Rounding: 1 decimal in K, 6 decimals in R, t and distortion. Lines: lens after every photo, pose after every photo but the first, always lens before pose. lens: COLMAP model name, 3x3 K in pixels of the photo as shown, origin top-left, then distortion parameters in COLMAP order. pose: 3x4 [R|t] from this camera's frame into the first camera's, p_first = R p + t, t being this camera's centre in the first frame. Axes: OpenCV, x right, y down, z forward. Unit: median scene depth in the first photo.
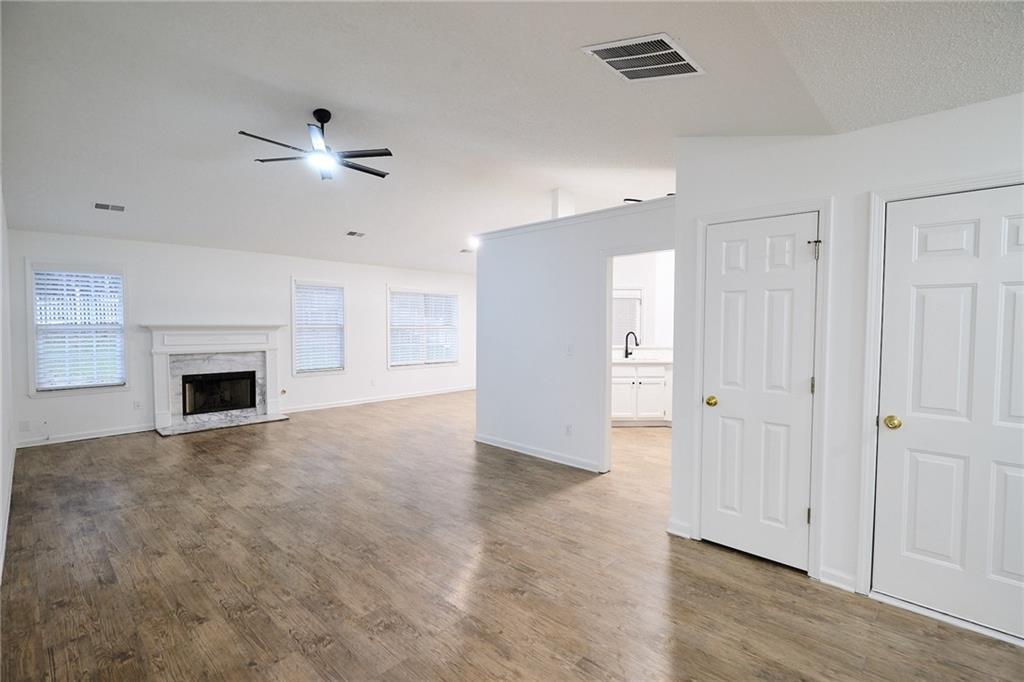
lens RADIAL K [[472.3, 0, 512.0], [0, 472.3, 341.0], [0, 0, 1]] dist [0.000060, -0.000439]
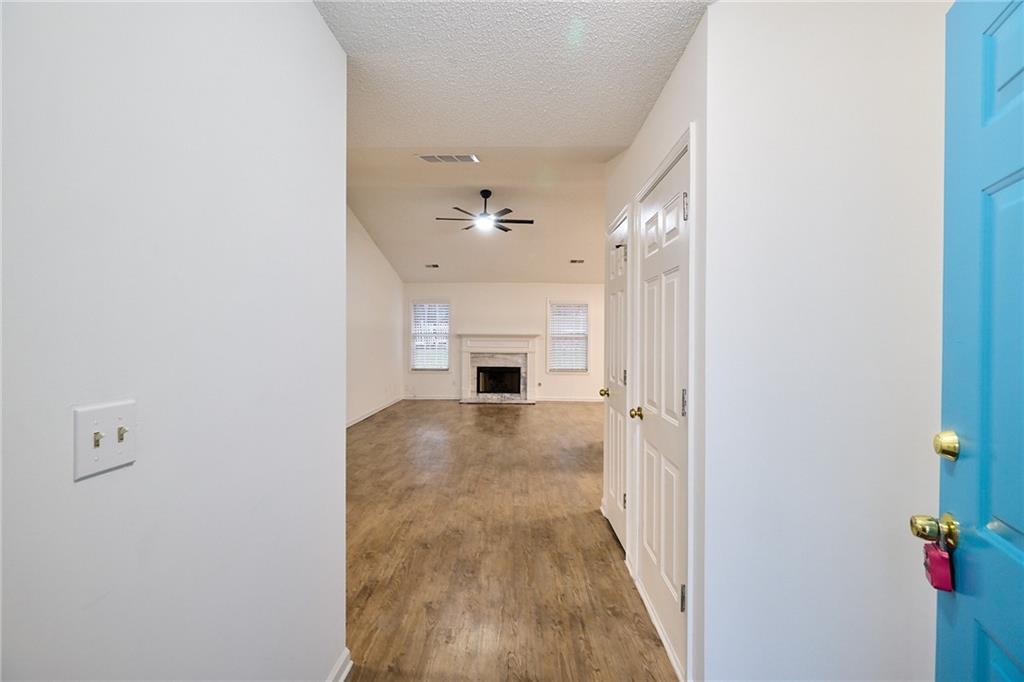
lens RADIAL K [[464.5, 0, 495.2], [0, 464.5, 338.9], [0, 0, 1]] dist [-0.000041, -0.000112]
pose [[0.668257, 0.005198, -0.743913, 0.487389], [-0.032830, 0.999207, -0.022510, 0.015140], [0.743206, 0.039465, 0.667898, 0.026960]]
